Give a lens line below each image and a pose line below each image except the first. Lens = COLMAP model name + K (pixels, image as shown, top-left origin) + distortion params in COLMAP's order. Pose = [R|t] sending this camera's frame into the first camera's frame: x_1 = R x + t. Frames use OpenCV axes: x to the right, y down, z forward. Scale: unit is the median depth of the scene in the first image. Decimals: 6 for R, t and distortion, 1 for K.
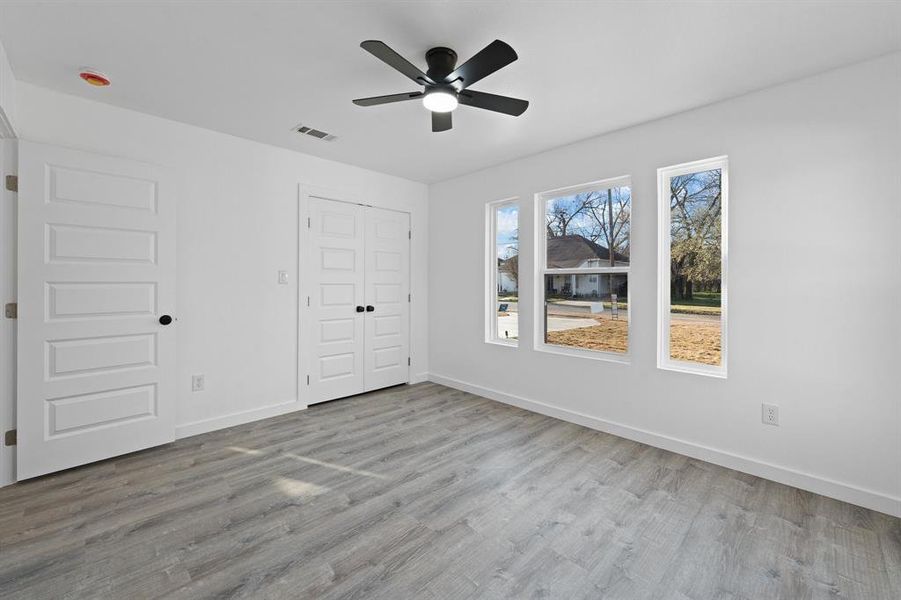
lens RADIAL K [[362.5, 0, 445.6], [0, 362.5, 279.8], [0, 0, 1]] dist [0.001478, -0.000037]
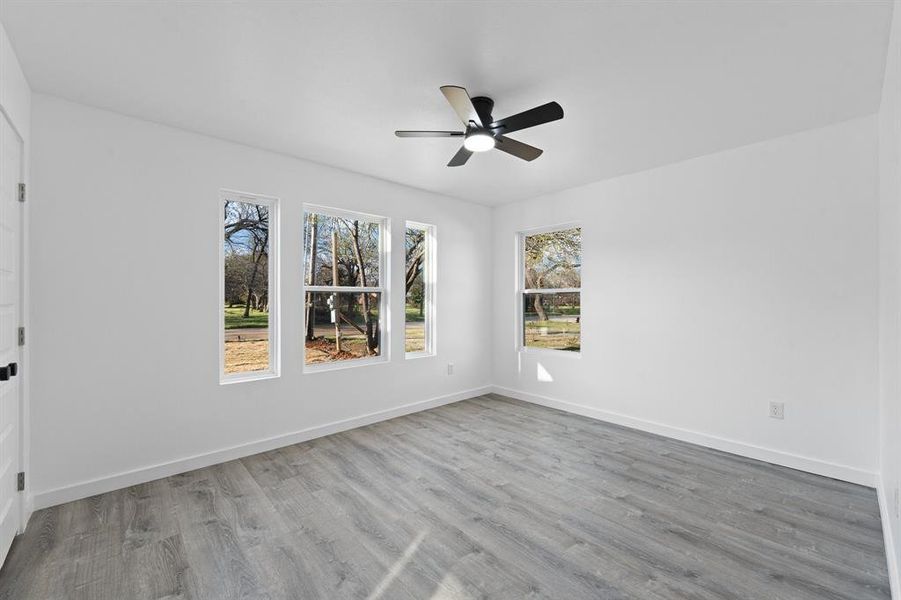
lens RADIAL K [[368.9, 0, 449.4], [0, 368.9, 298.7], [0, 0, 1]] dist [-0.001288, -0.000178]
pose [[0.043791, -0.002489, 0.999038, -0.919755], [-0.005447, 0.999981, 0.002730, -0.000892], [-0.999026, -0.005561, 0.043776, 0.818900]]
